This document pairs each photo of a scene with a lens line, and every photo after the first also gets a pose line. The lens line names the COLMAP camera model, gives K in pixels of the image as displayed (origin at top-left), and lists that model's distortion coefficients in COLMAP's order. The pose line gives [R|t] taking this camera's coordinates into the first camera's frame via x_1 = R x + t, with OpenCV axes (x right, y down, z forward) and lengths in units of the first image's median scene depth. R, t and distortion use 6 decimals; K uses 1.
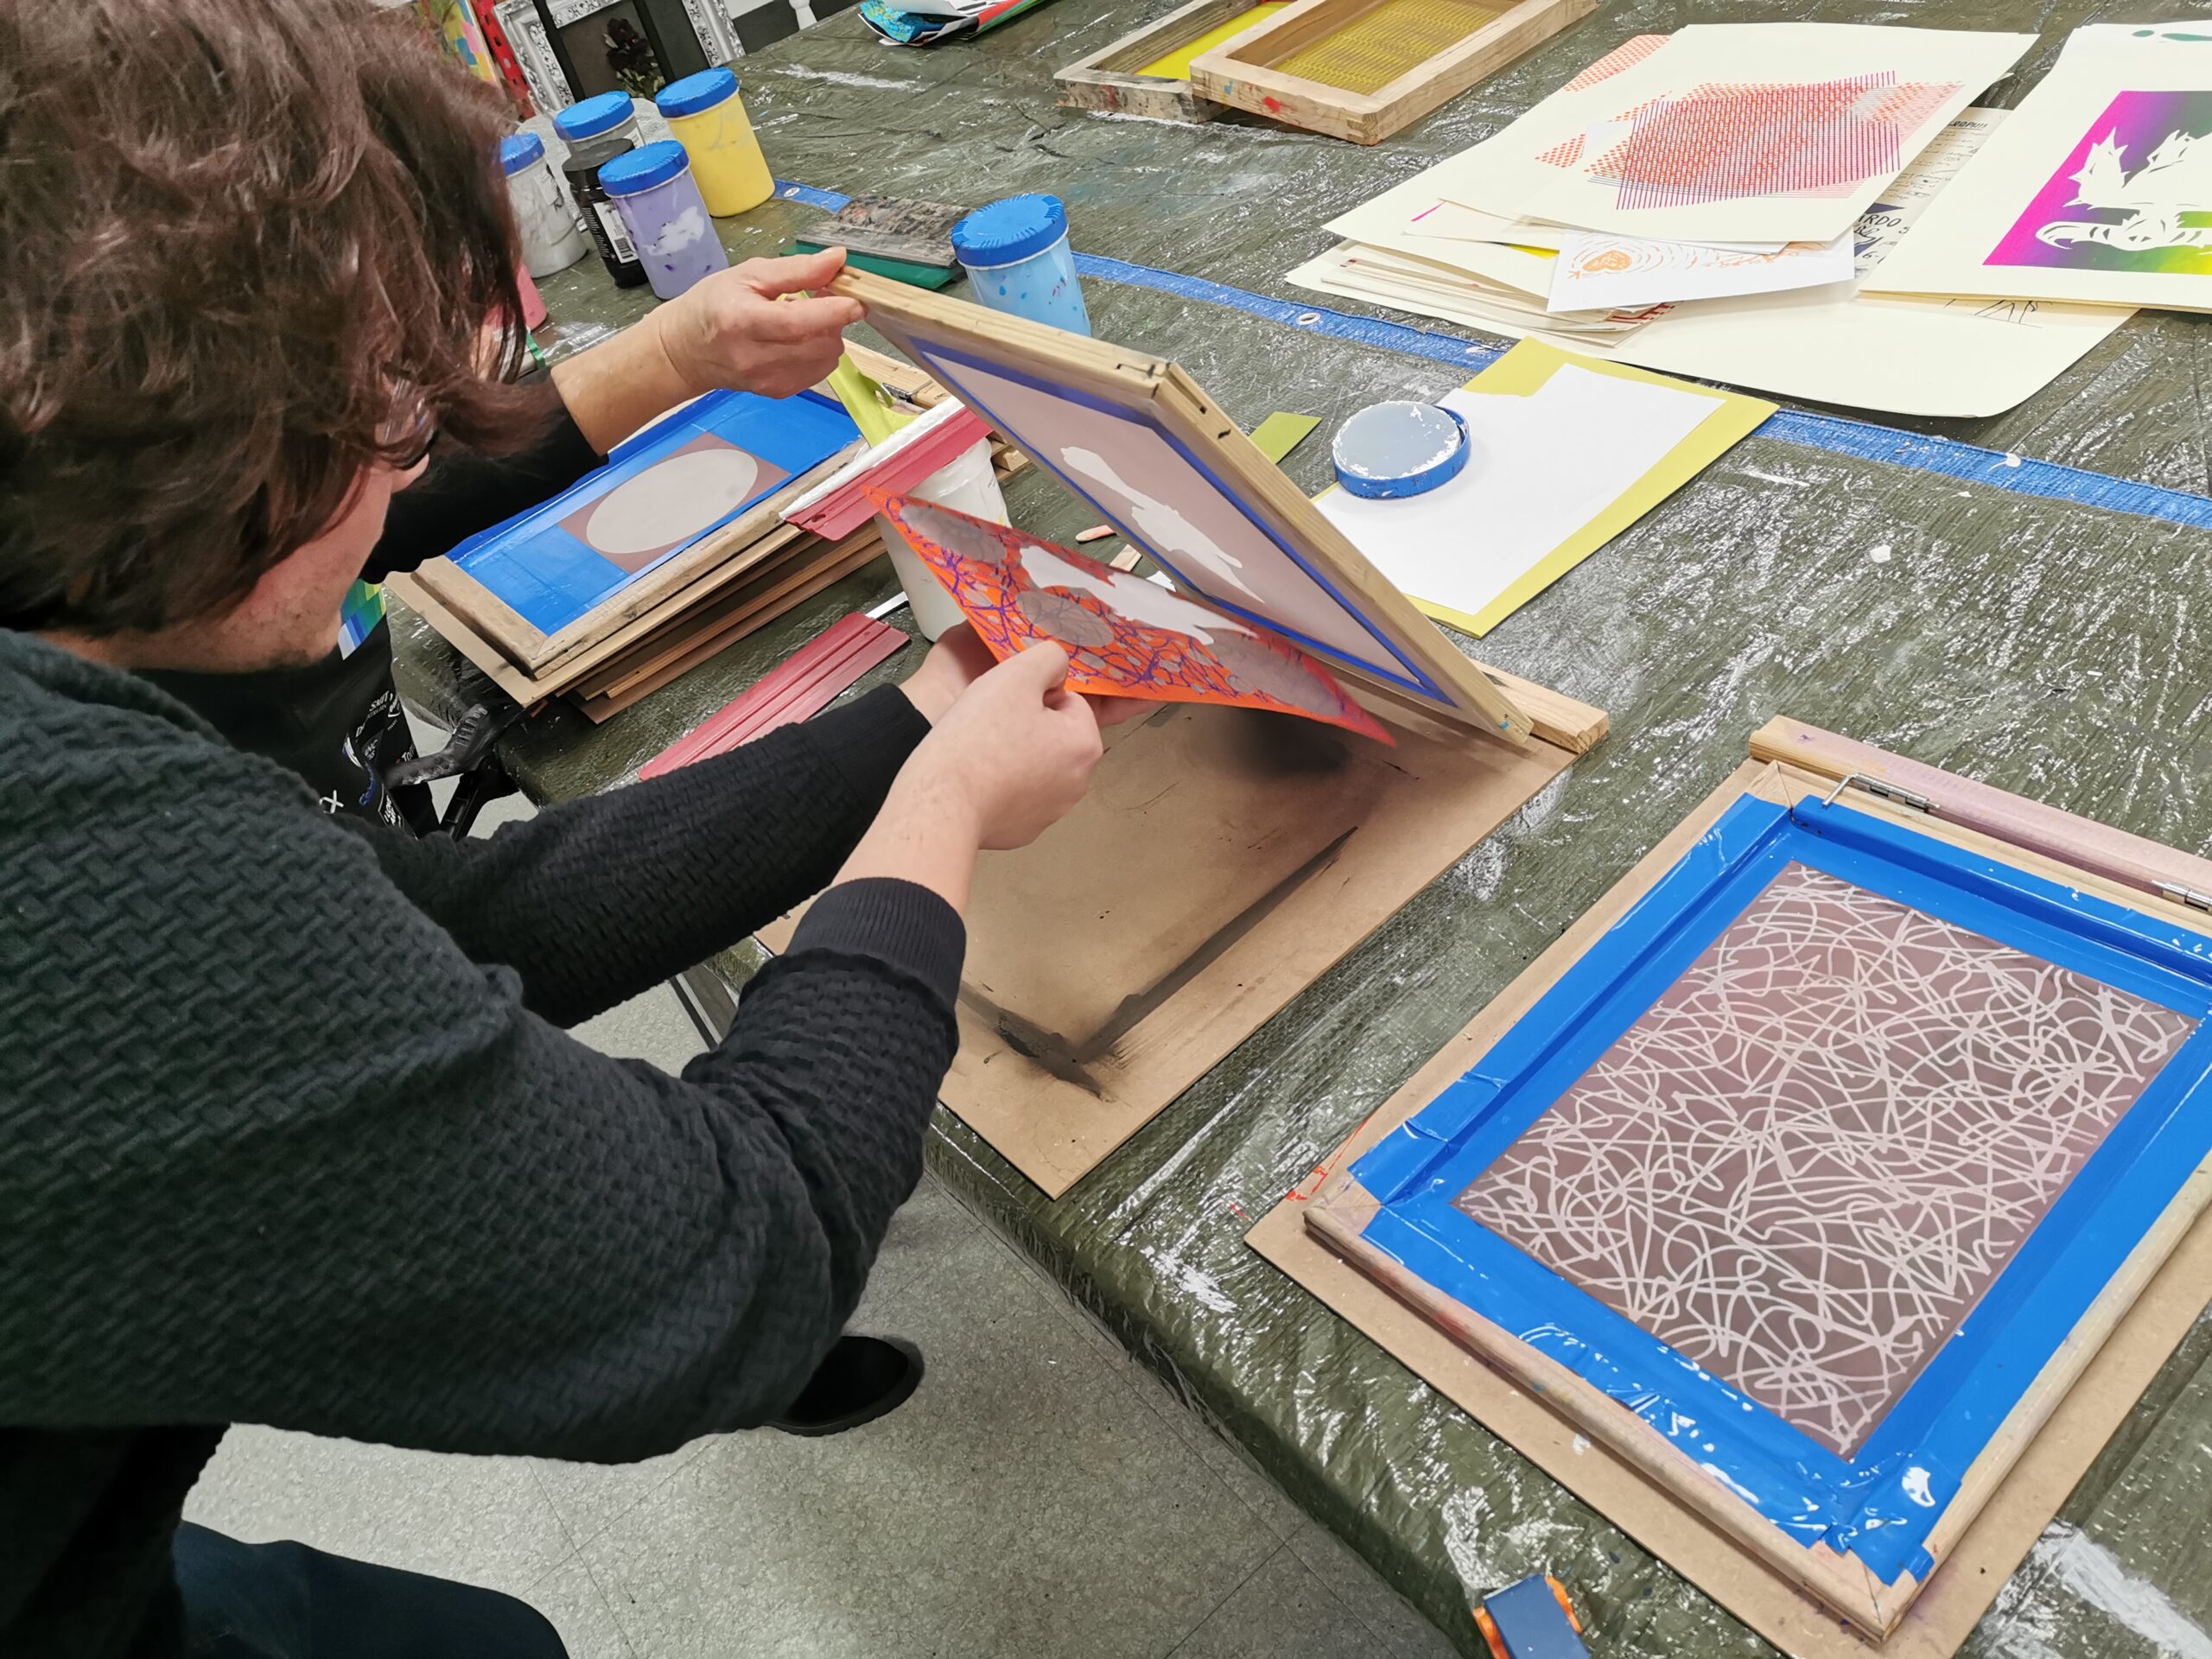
lens RADIAL K [[1721.6, 0, 1100.1], [0, 1721.6, 820.3], [0, 0, 1]] dist [0.049151, -0.054128]
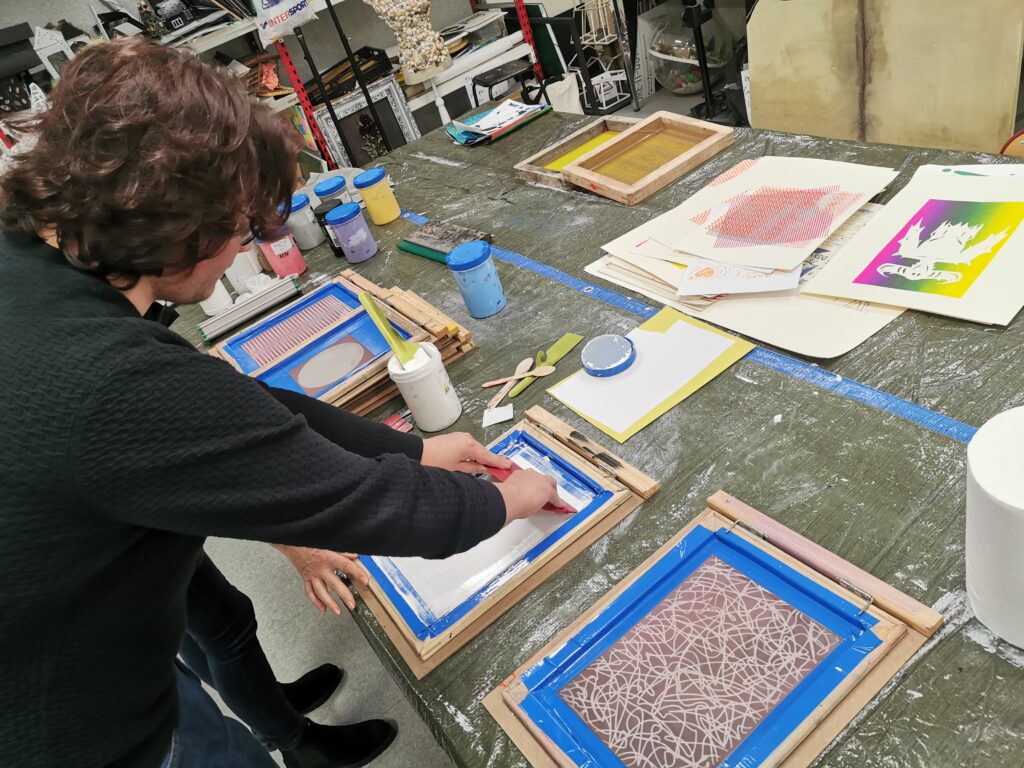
lens RADIAL K [[797.0, 0, 511.1], [0, 797.0, 377.6], [0, 0, 1]] dist [0.049151, -0.054128]
pose [[0.993320, 0.012118, -0.114751, 0.262469], [-0.019167, 0.997983, -0.060520, -0.174911], [0.113786, 0.062315, 0.991549, -0.232616]]
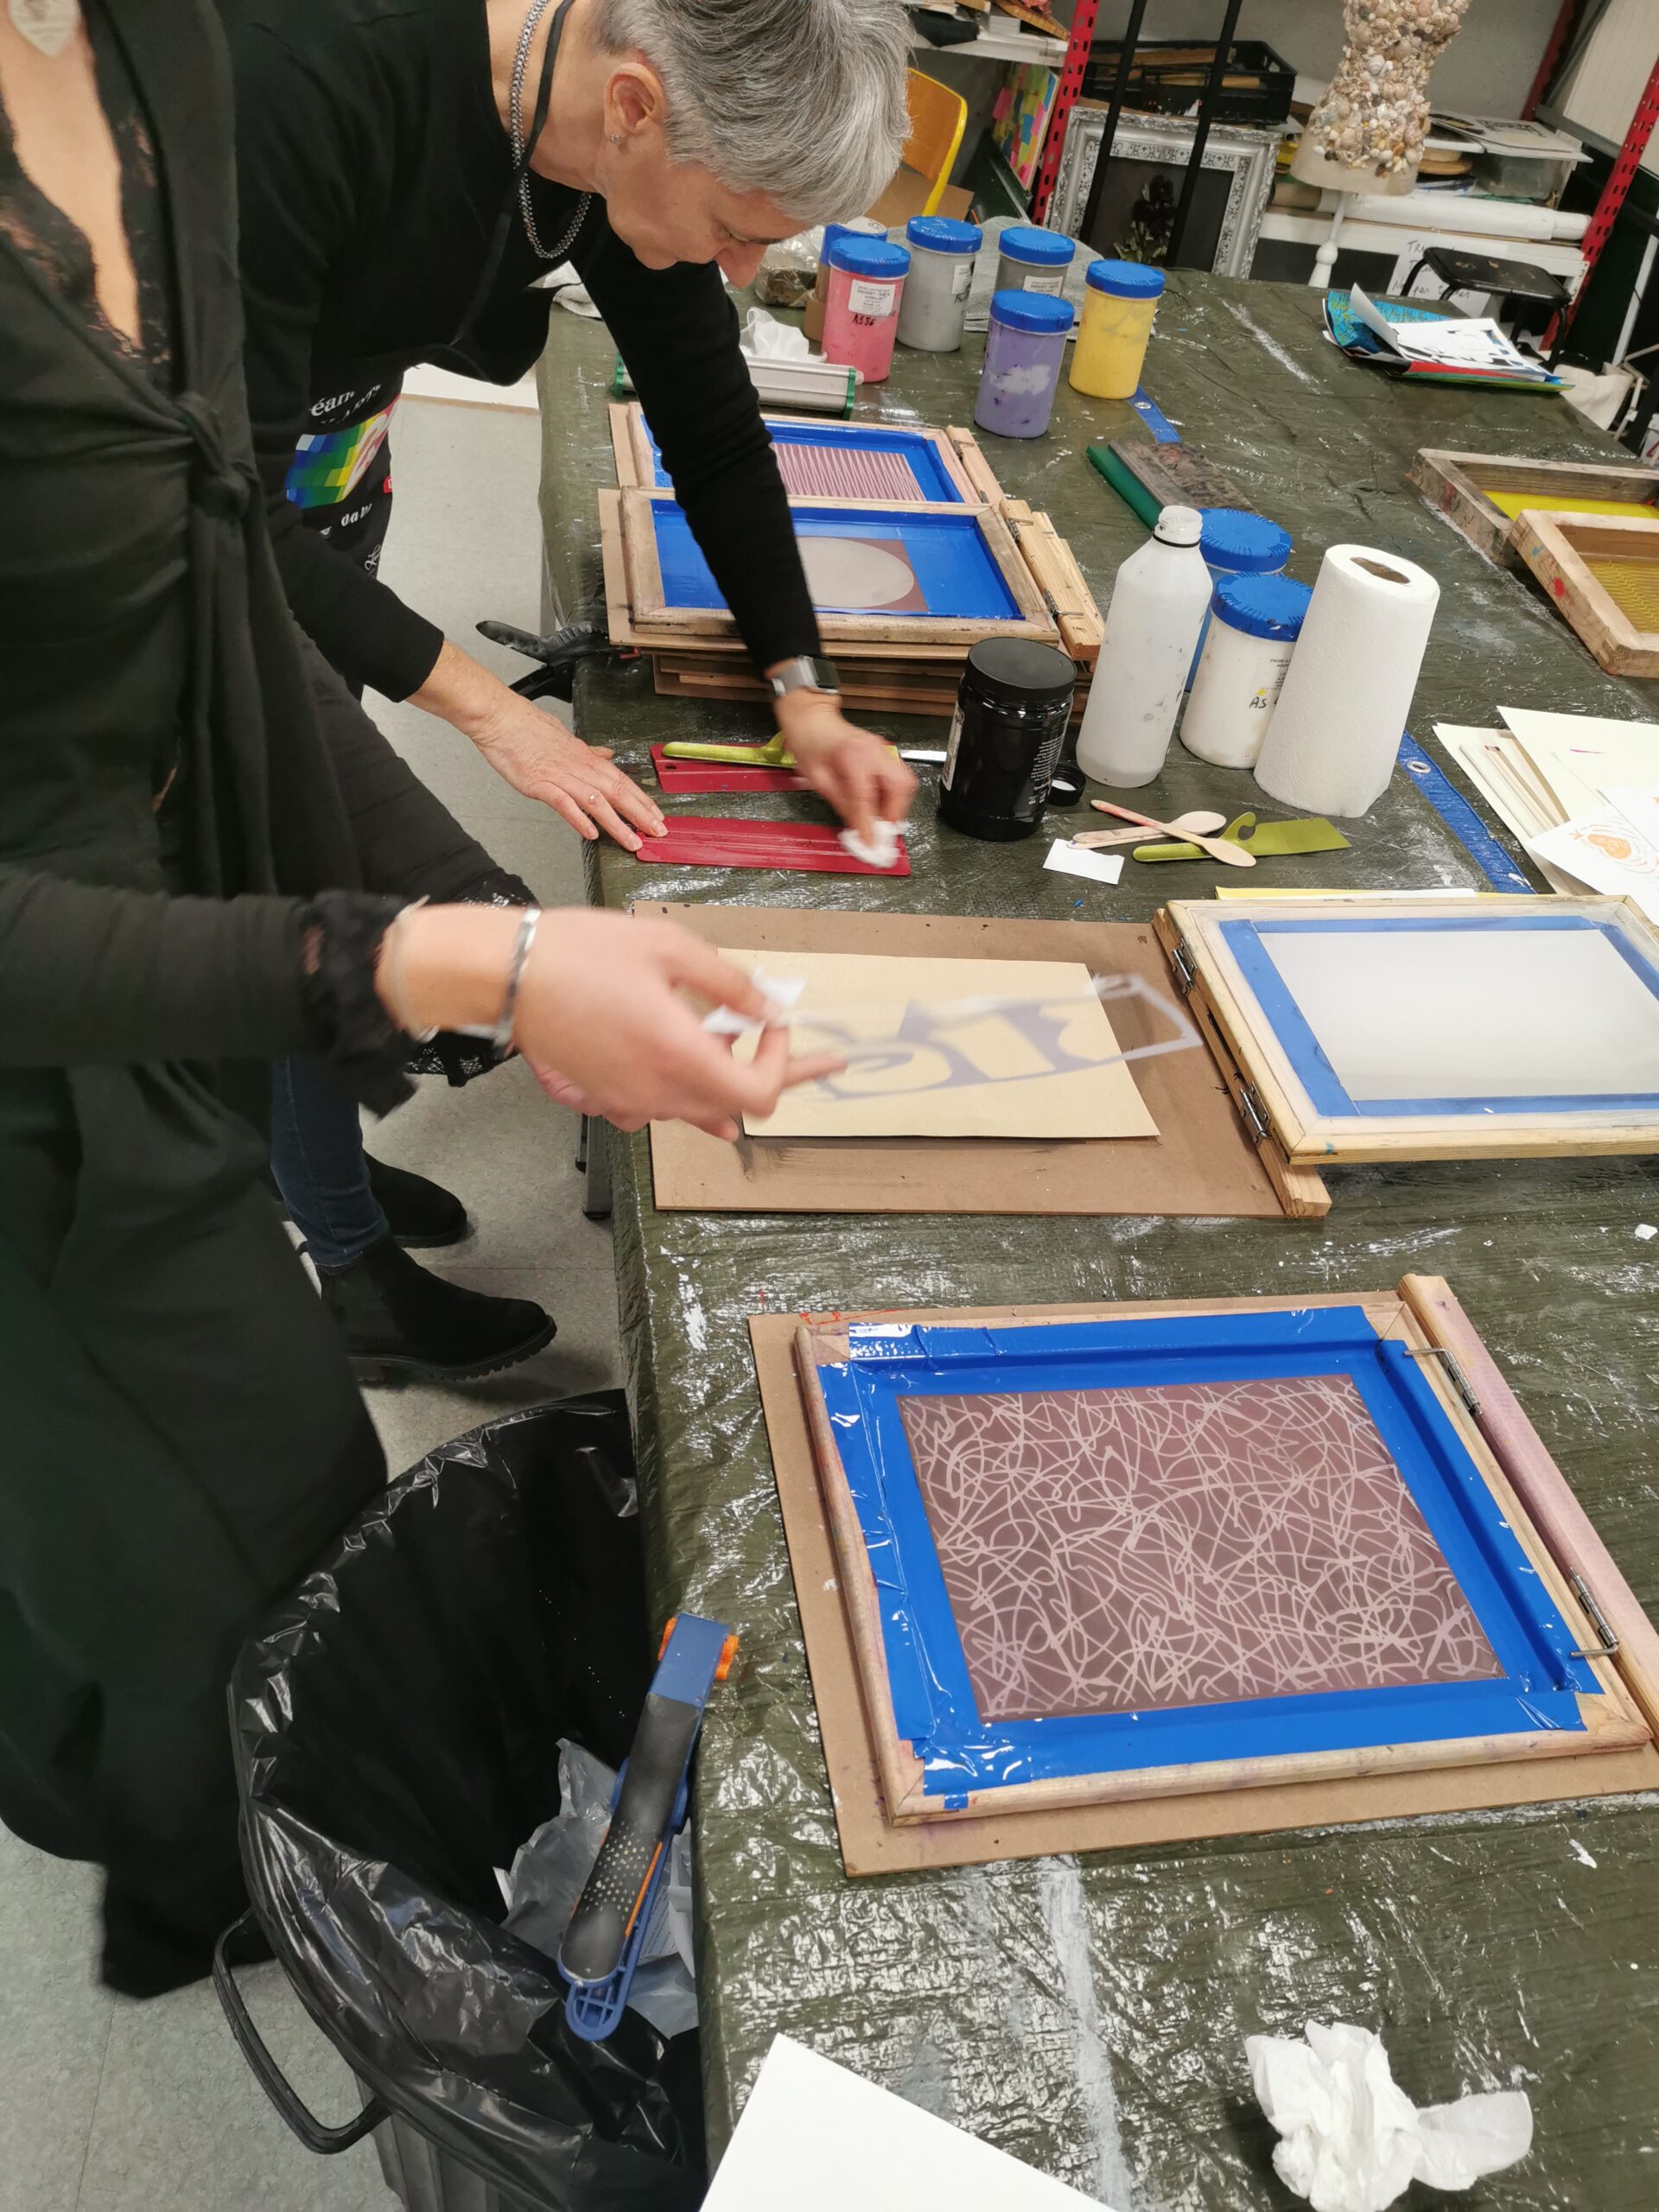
lens RADIAL K [[1721.6, 0, 825.0], [0, 1721.6, 1105.3], [0, 0, 1]] dist [0.049151, -0.054128]
pose [[0.783900, 0.603490, -0.145946, 0.212044], [-0.595809, 0.797292, 0.096630, -0.023839], [0.174676, 0.011207, 0.984562, -0.181638]]
